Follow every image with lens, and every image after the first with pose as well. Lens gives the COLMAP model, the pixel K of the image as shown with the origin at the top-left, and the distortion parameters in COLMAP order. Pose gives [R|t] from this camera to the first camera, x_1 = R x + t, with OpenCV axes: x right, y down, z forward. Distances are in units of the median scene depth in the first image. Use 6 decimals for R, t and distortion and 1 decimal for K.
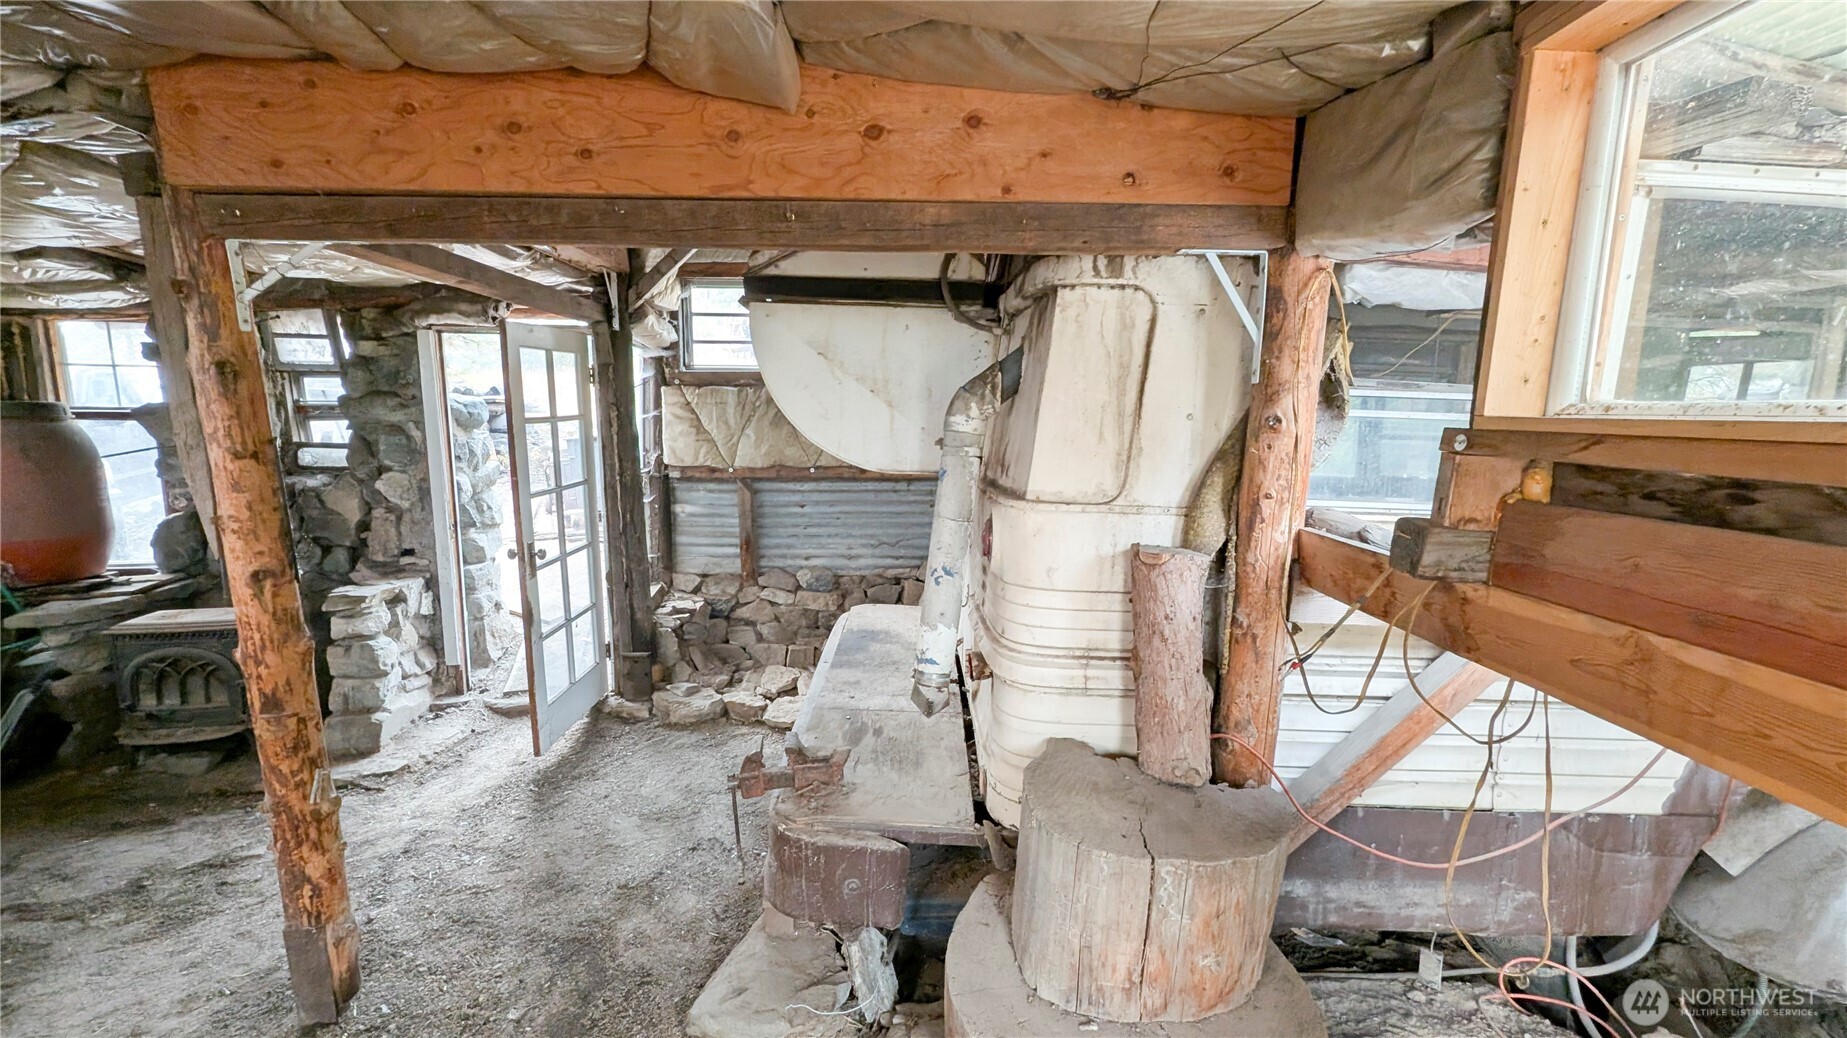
lens RADIAL K [[762.6, 0, 923.5], [0, 762.6, 519.0], [0, 0, 1]] dist [-0.000488, 0.000290]
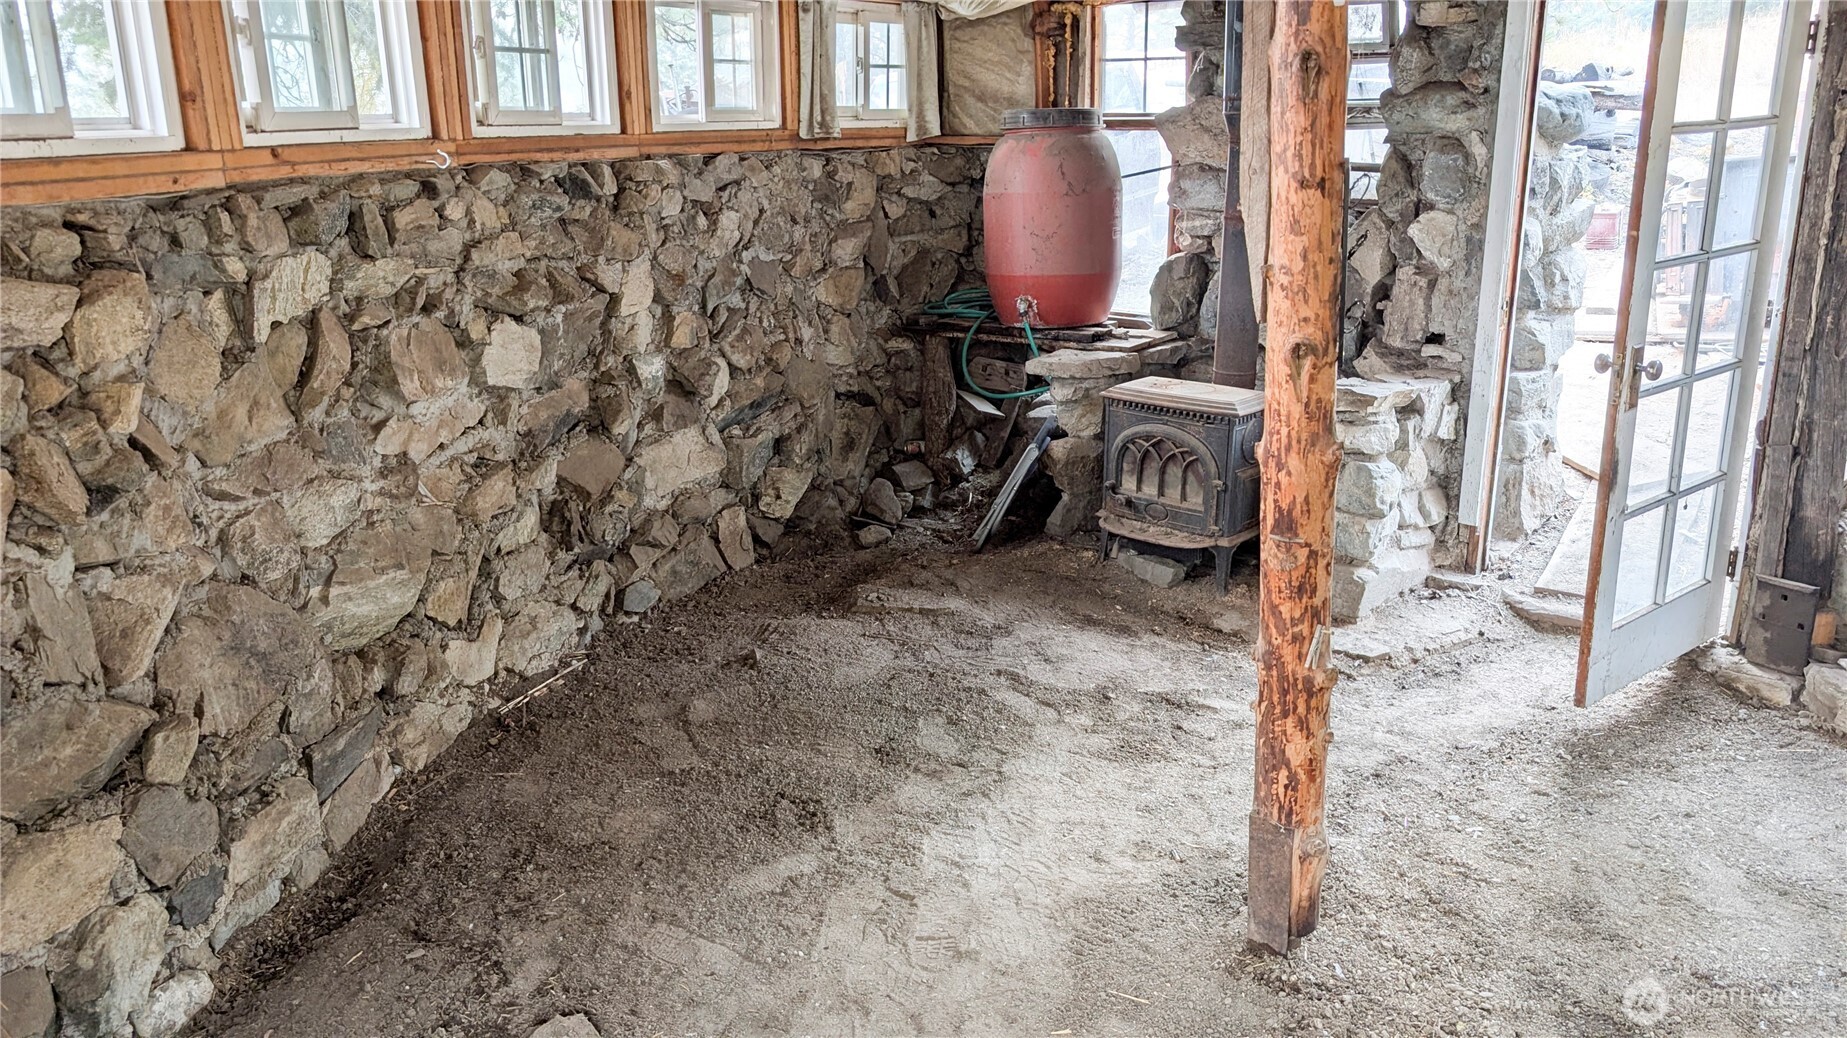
lens RADIAL K [[1338.2, 0, 912.3], [0, 1338.2, 483.9], [0, 0, 1]] dist [0.004752, -0.006808]
pose [[0.584004, 0.201948, -0.786229, -0.022293], [-0.094801, 0.978900, 0.181020, 0.000858], [0.806196, -0.031181, 0.590827, -0.032644]]
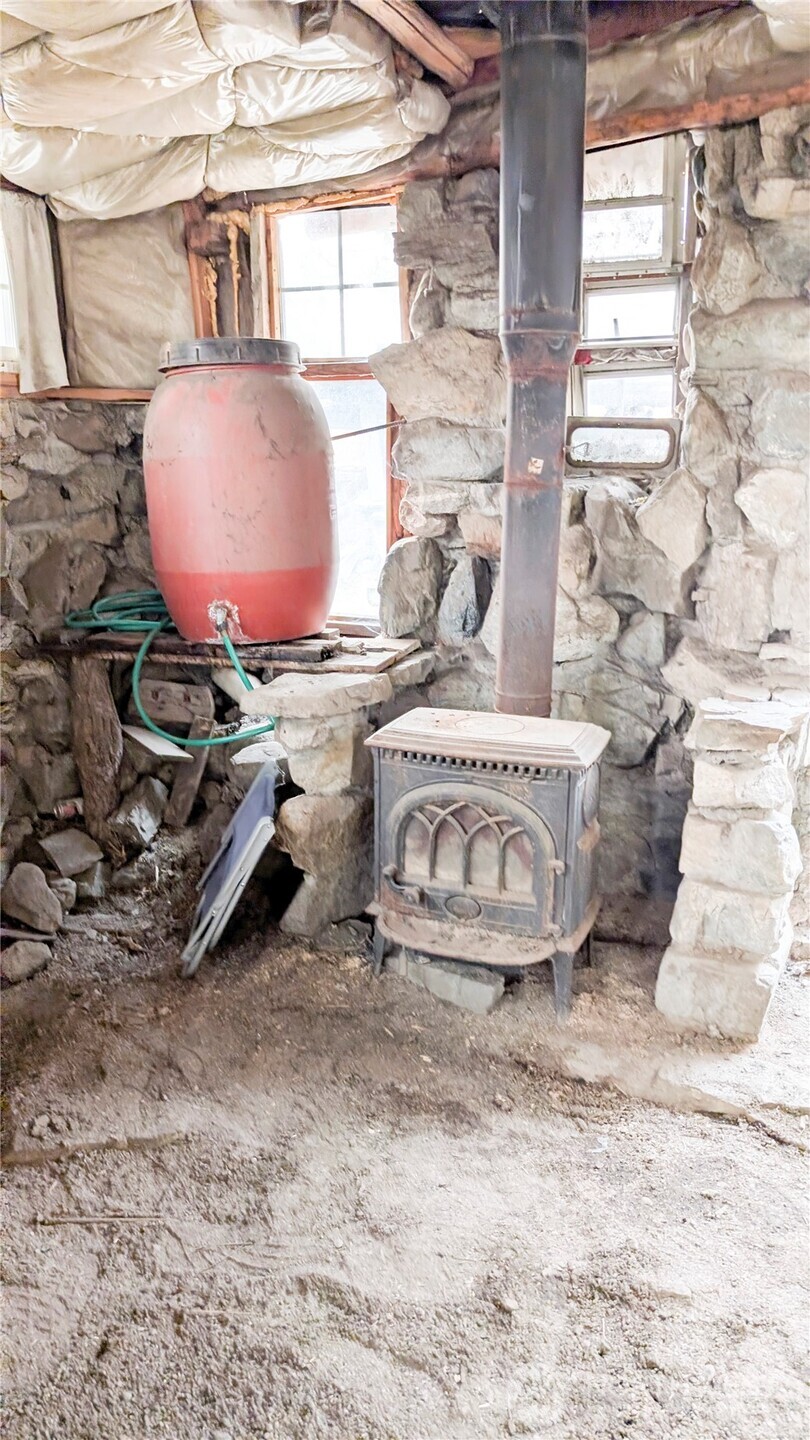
lens RADIAL K [[1075.9, 0, 405.0], [0, 1075.9, 720.0], [0, 0, 1]] dist [0.095628, -0.113395]
pose [[0.825649, 0.133412, -0.548184, -0.545699], [-0.065740, 0.987770, 0.141380, 0.015153], [0.560342, -0.080693, 0.824322, 0.310840]]
